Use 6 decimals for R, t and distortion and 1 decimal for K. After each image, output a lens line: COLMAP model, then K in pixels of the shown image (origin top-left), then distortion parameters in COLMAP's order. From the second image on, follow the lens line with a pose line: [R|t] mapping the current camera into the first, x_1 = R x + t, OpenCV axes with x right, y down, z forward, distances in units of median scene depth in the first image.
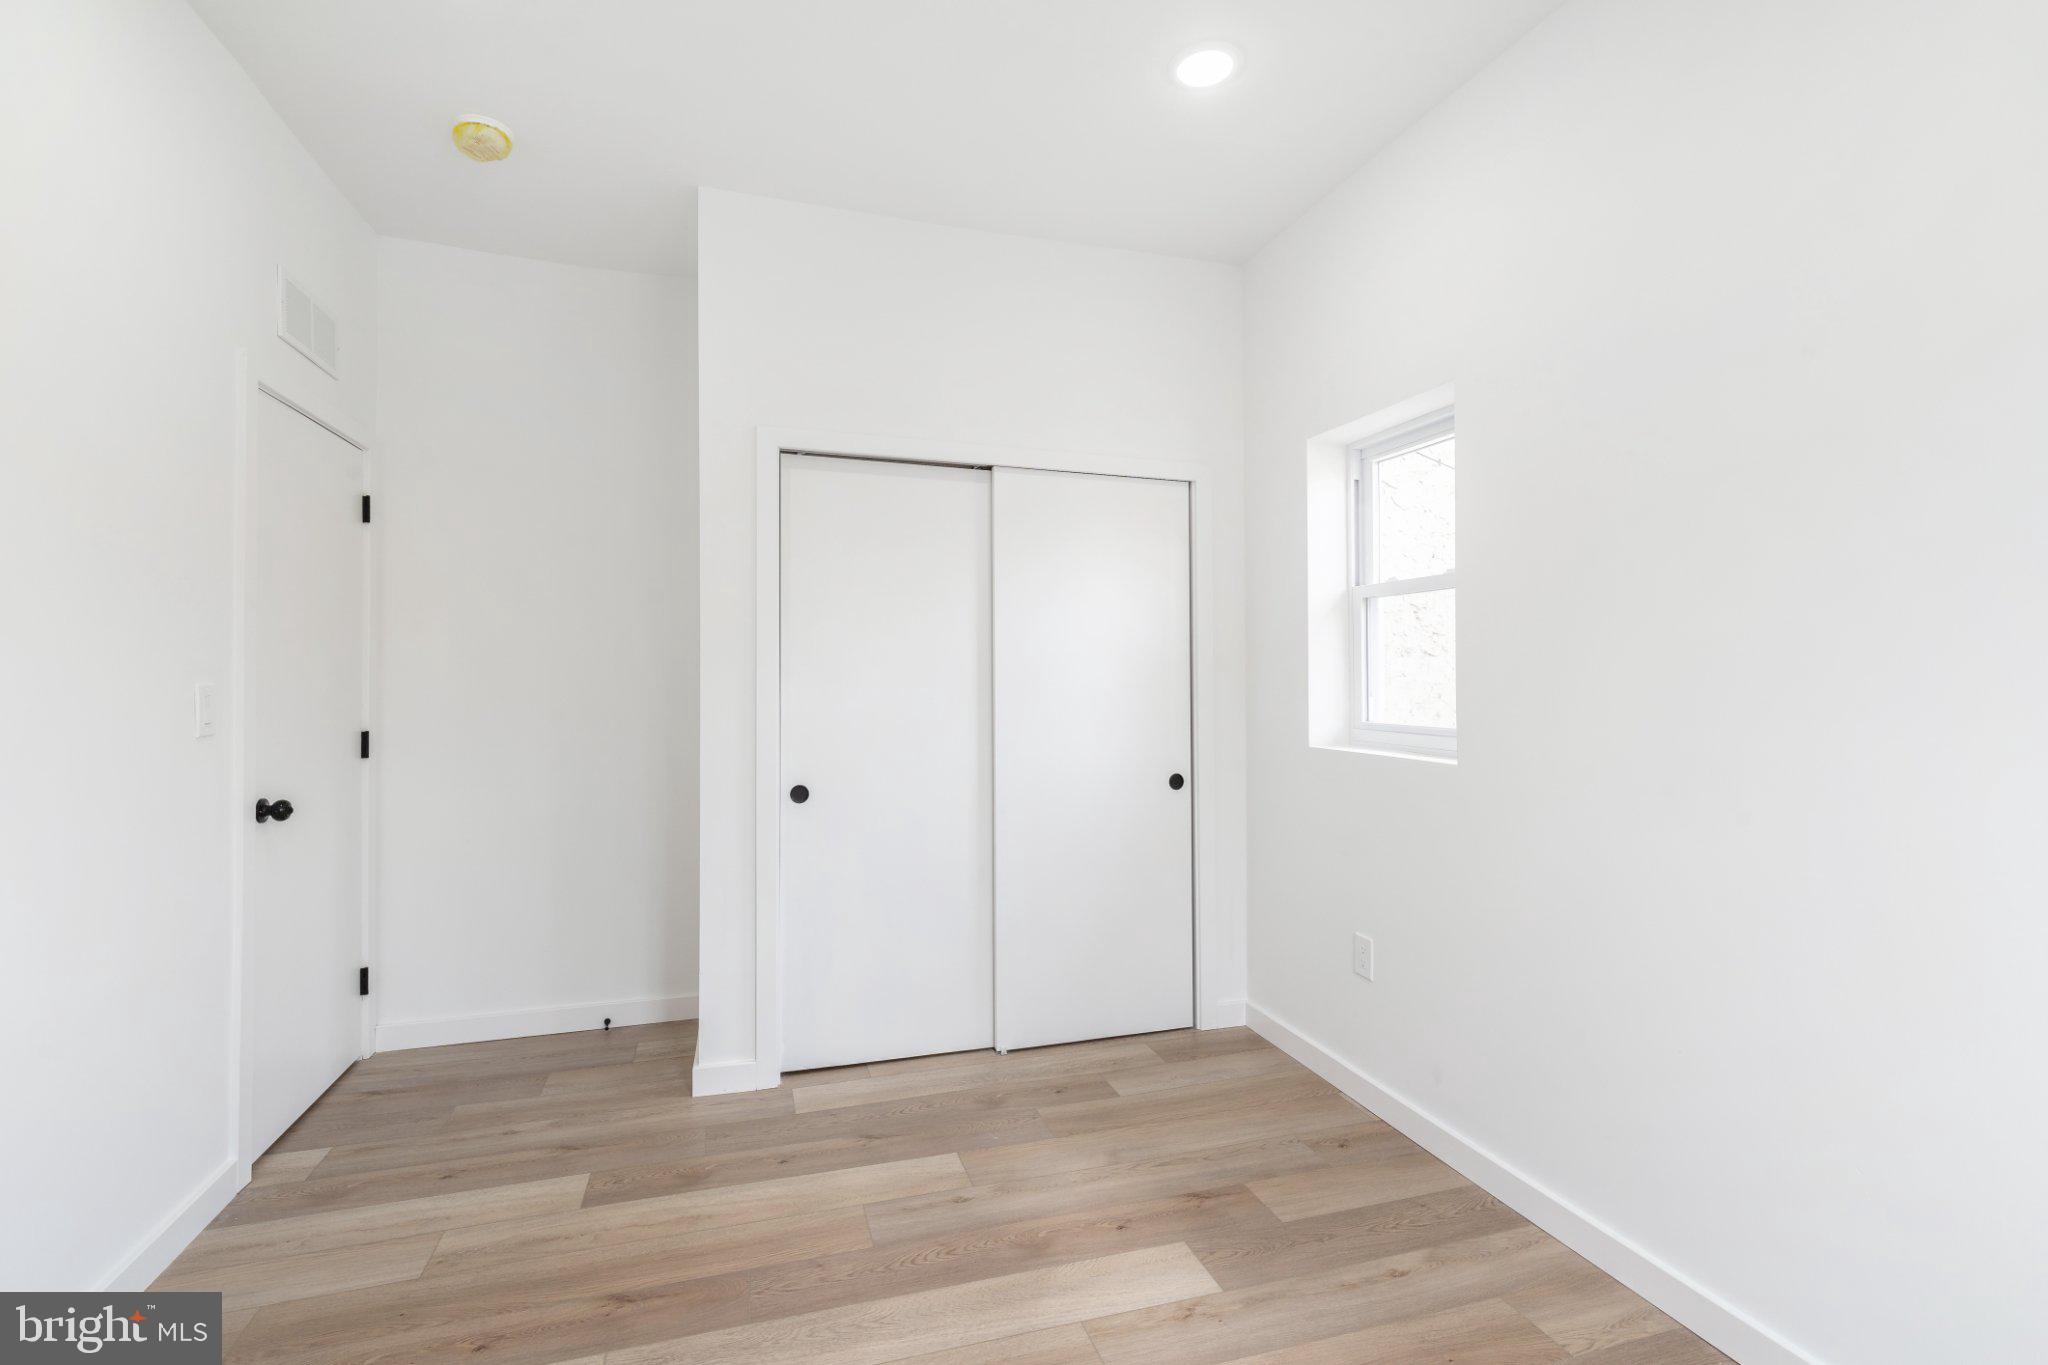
lens RADIAL K [[935.2, 0, 1020.2], [0, 935.2, 687.8], [0, 0, 1]] dist [0.008834, -0.002620]
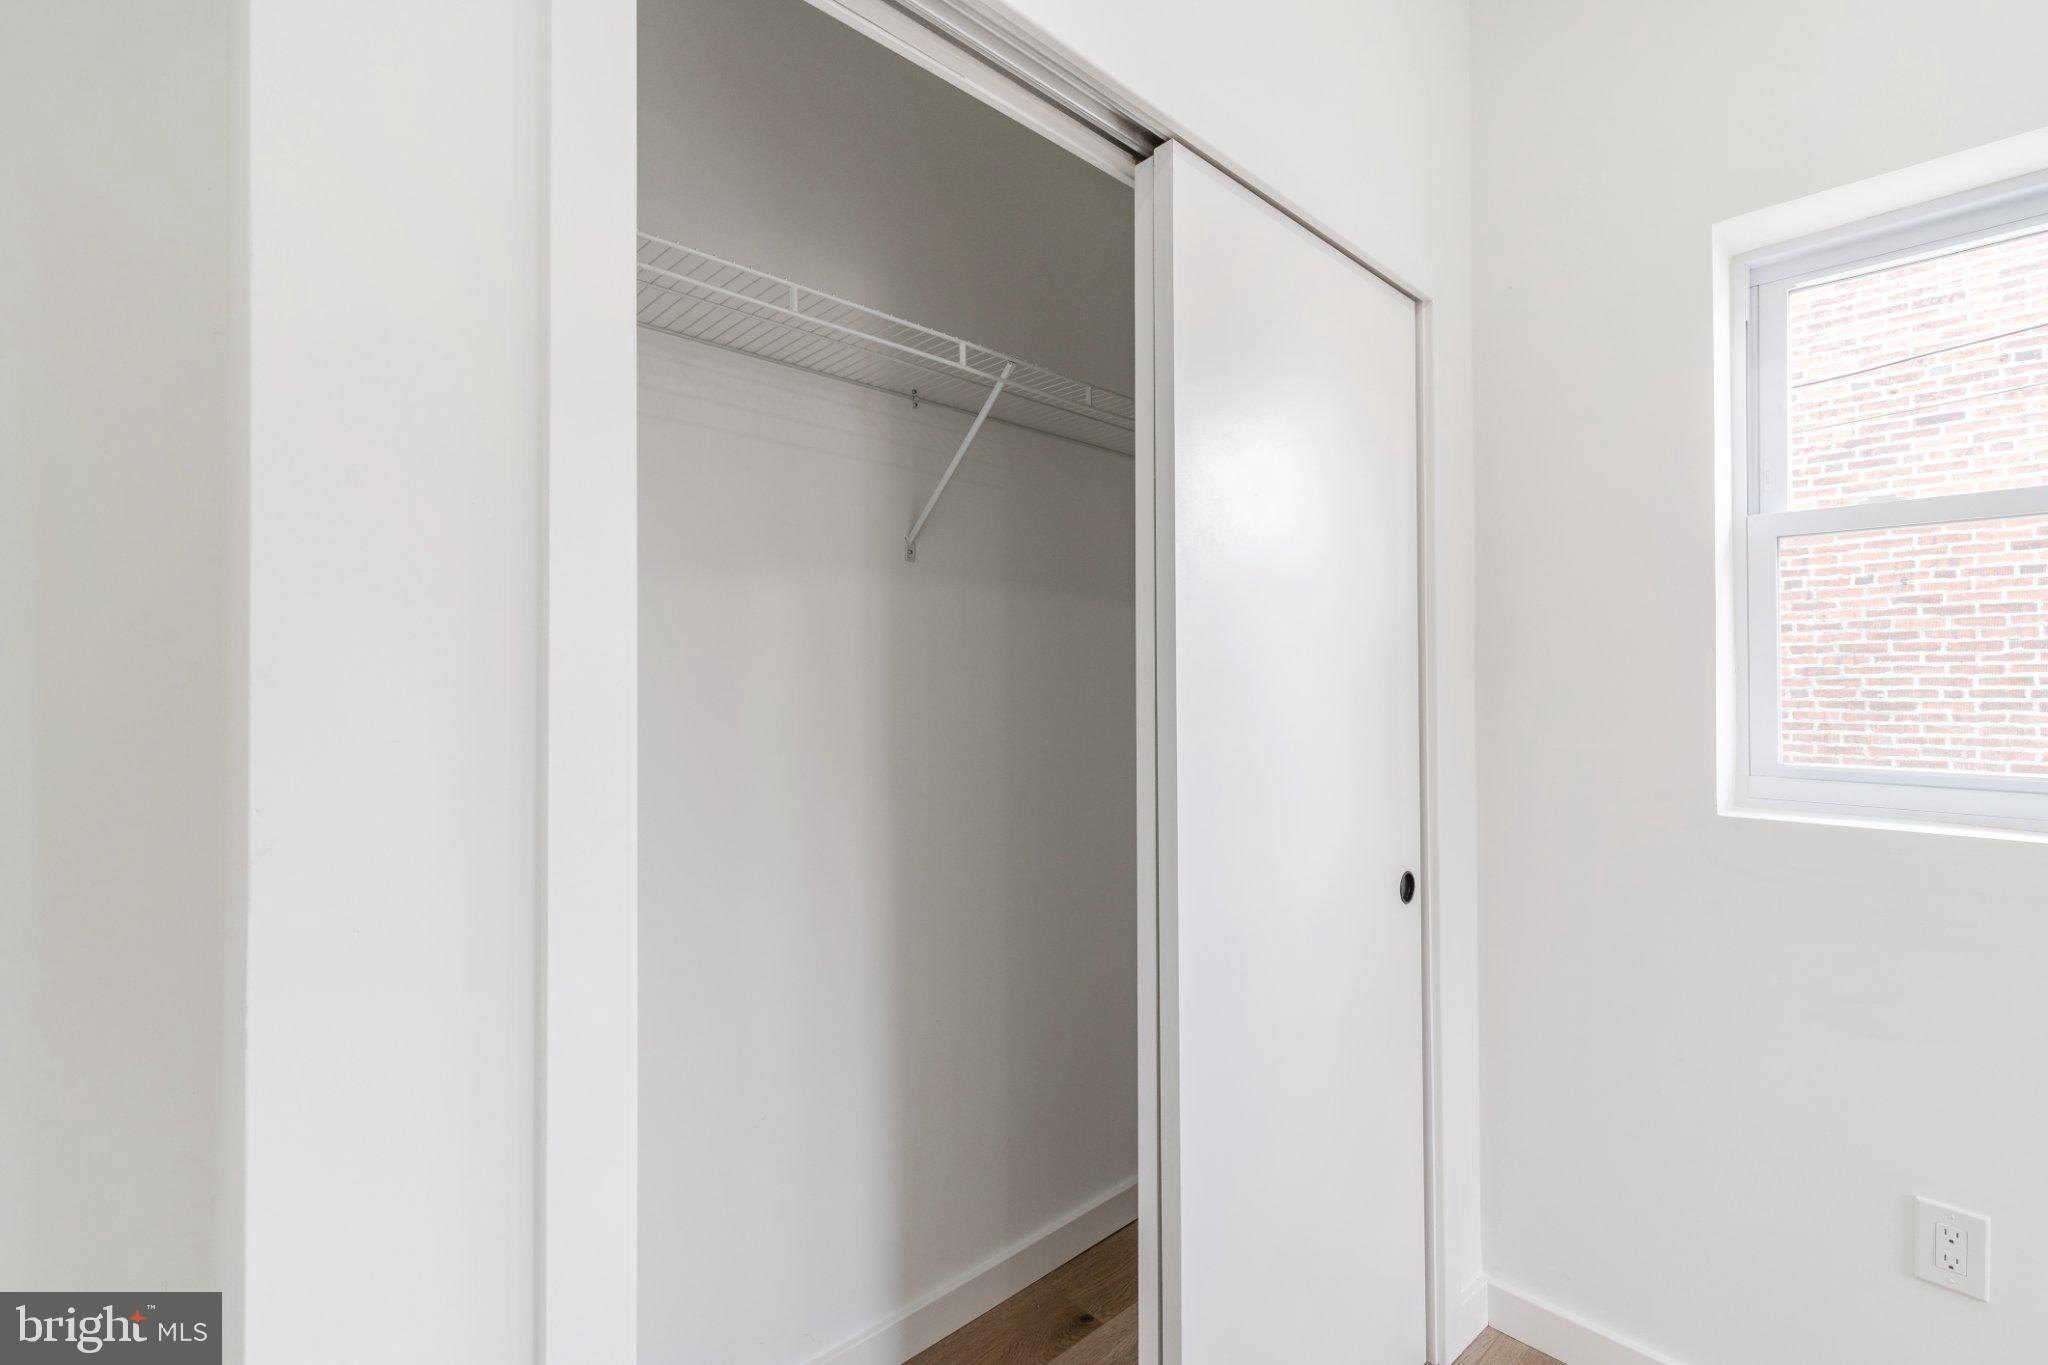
lens RADIAL K [[935.2, 0, 1028.0], [0, 935.2, 681.7], [0, 0, 1]] dist [0.008834, -0.002620]
pose [[0.898391, 0.003456, 0.439184, -0.322394], [0.001052, 0.999949, -0.010020, -0.007285], [-0.439196, 0.009463, 0.898341, 0.858639]]
